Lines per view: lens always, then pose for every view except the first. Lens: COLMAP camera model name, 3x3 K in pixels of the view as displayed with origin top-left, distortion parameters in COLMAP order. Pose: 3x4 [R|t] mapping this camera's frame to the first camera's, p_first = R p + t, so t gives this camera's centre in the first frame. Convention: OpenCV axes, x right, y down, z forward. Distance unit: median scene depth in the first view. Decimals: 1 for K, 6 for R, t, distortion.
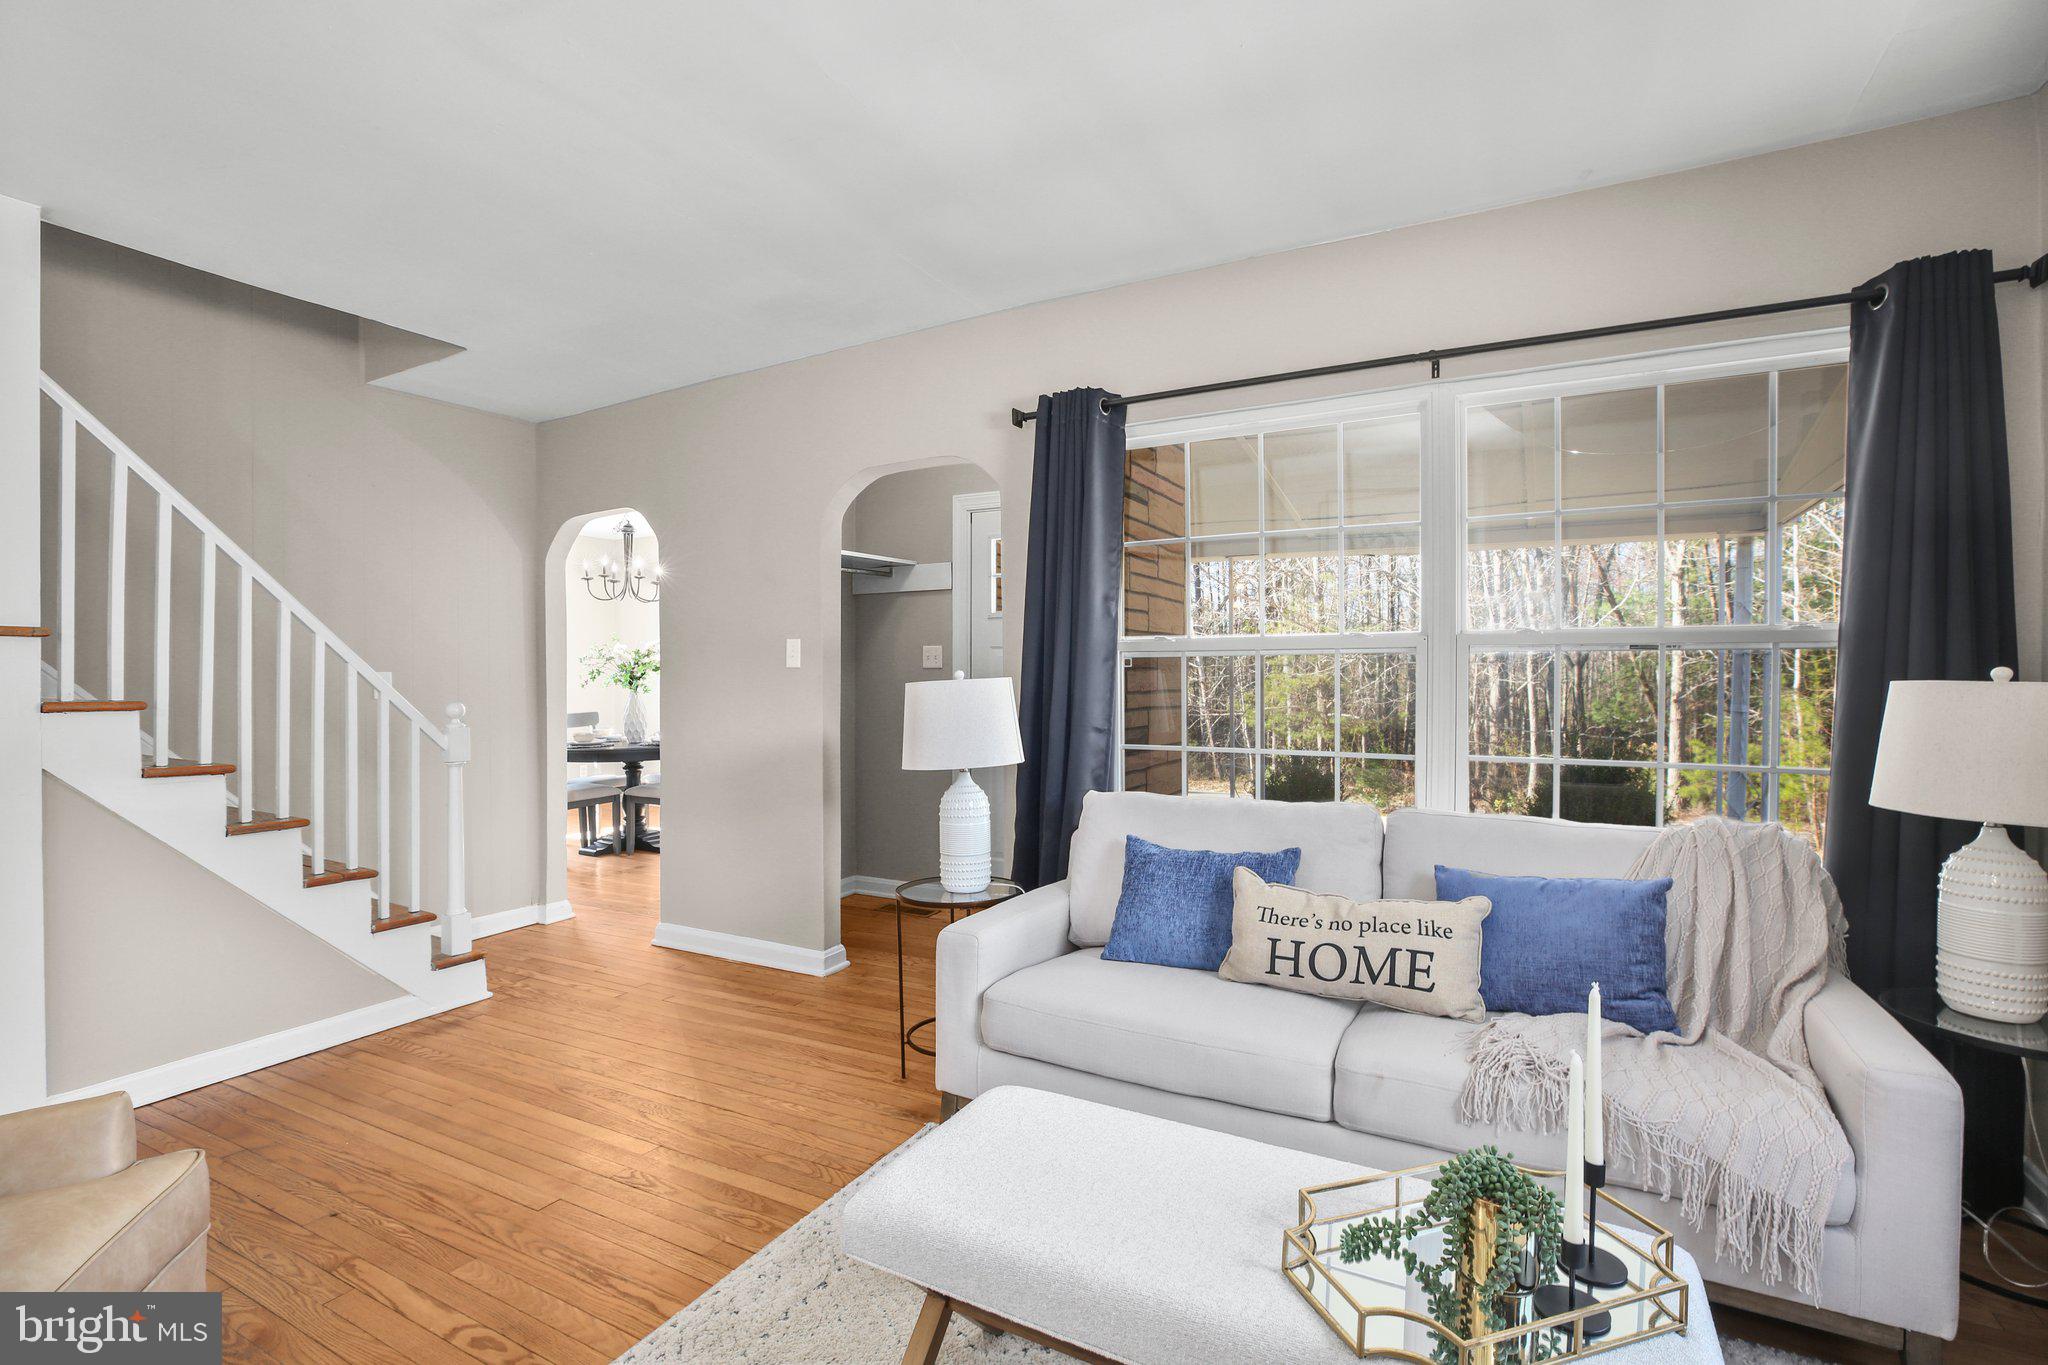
lens RADIAL K [[943.2, 0, 1021.5], [0, 943.2, 672.1], [0, 0, 1]] dist [-0.005012, -0.001086]
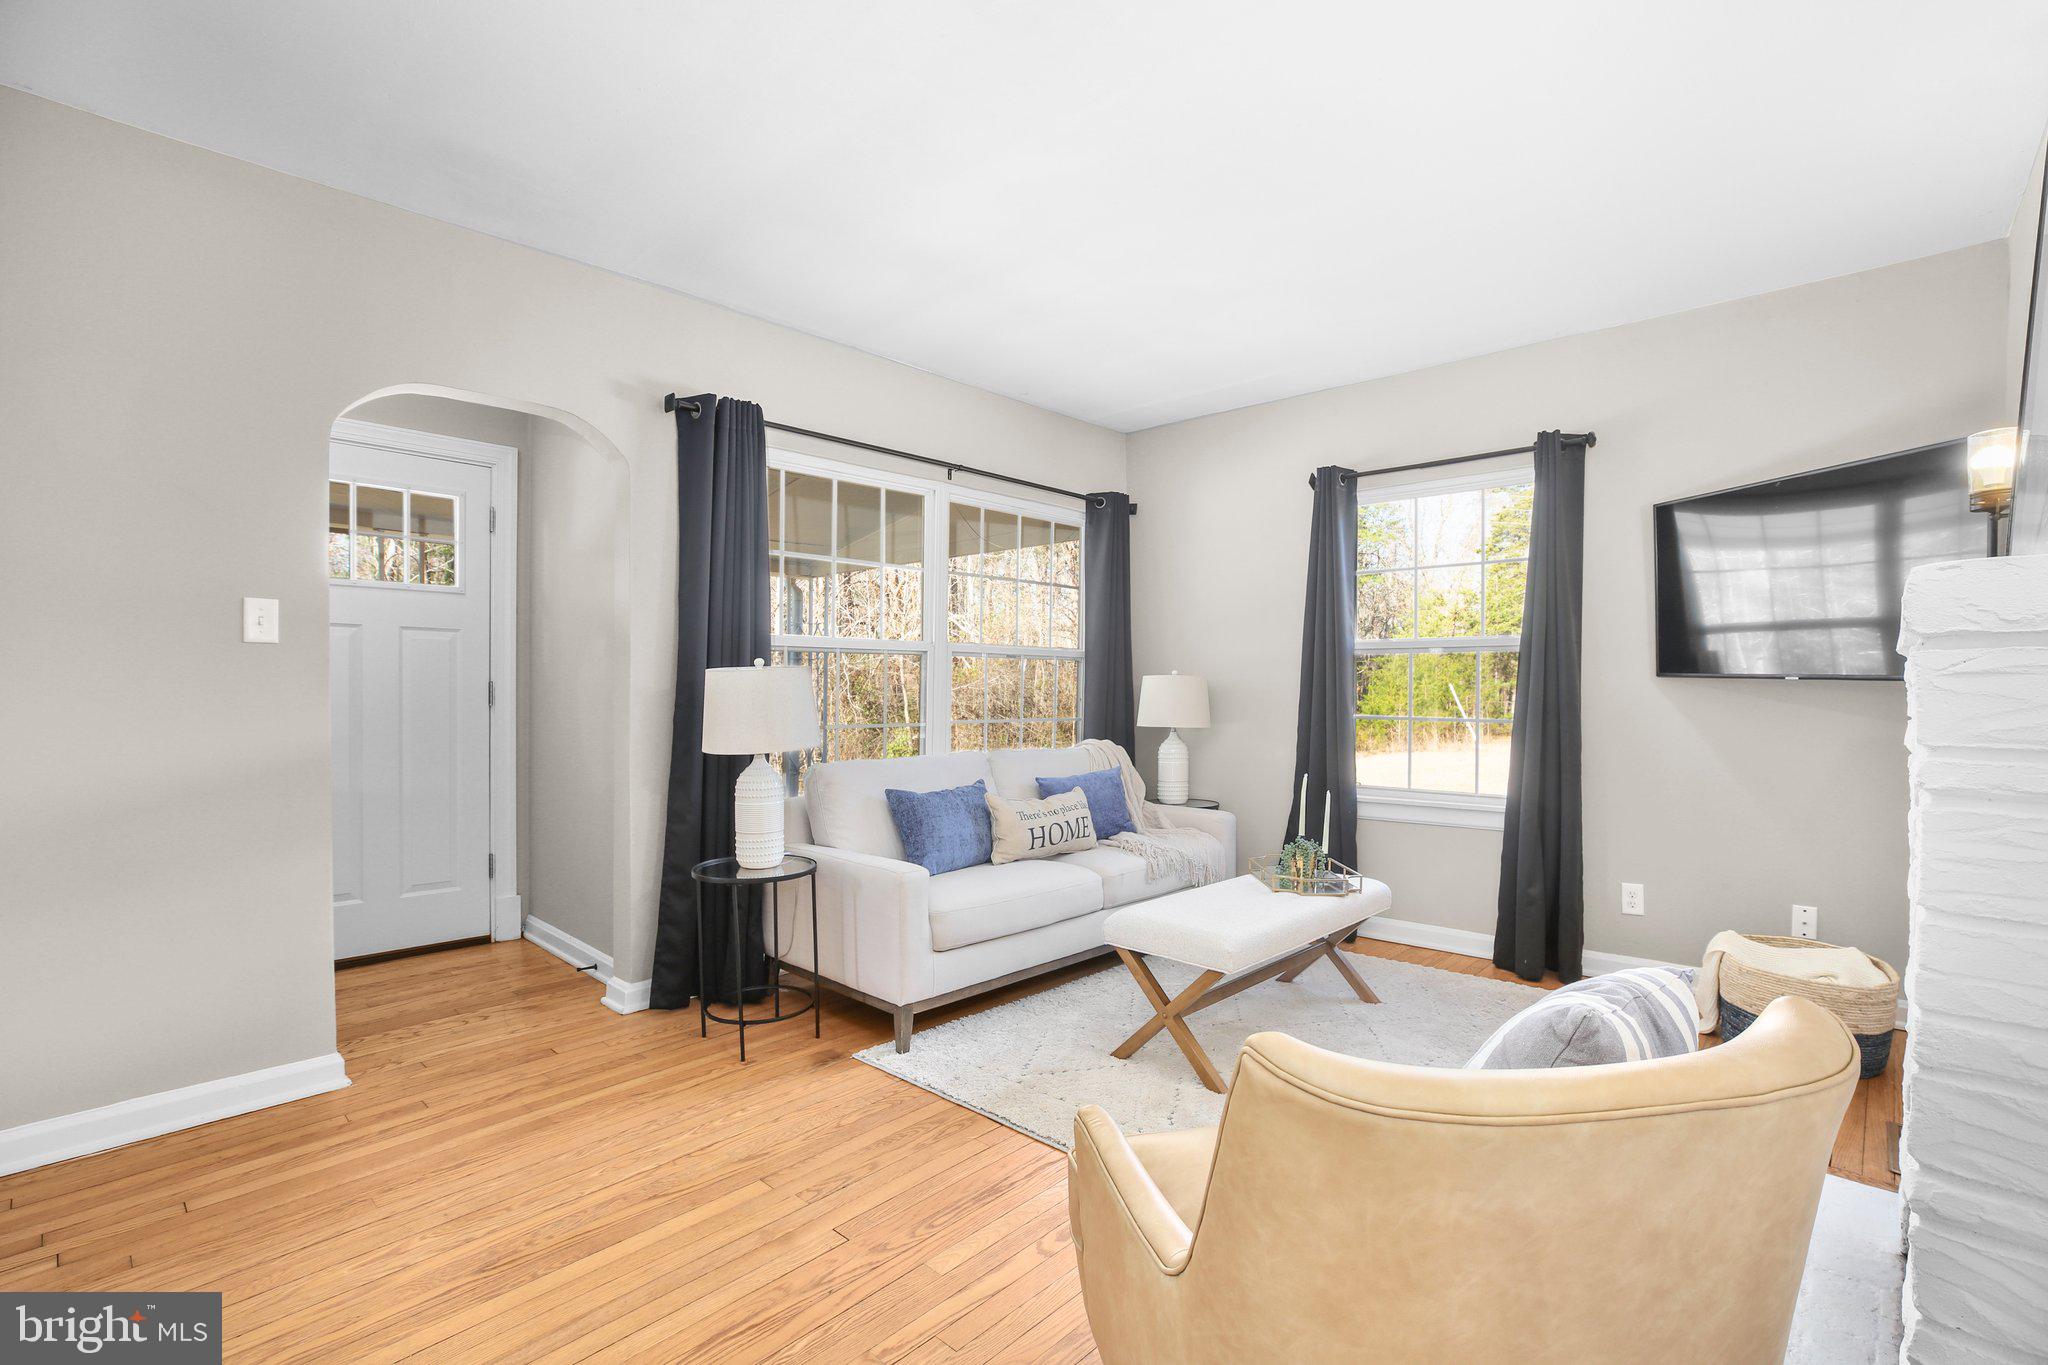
lens RADIAL K [[943.2, 0, 1024.3], [0, 943.2, 693.5], [0, 0, 1]] dist [-0.005012, -0.001086]
pose [[0.254068, -0.023272, 0.966906, -1.255534], [-0.019165, 0.999393, 0.029090, -0.003742], [-0.966997, -0.025921, 0.253467, 0.556272]]
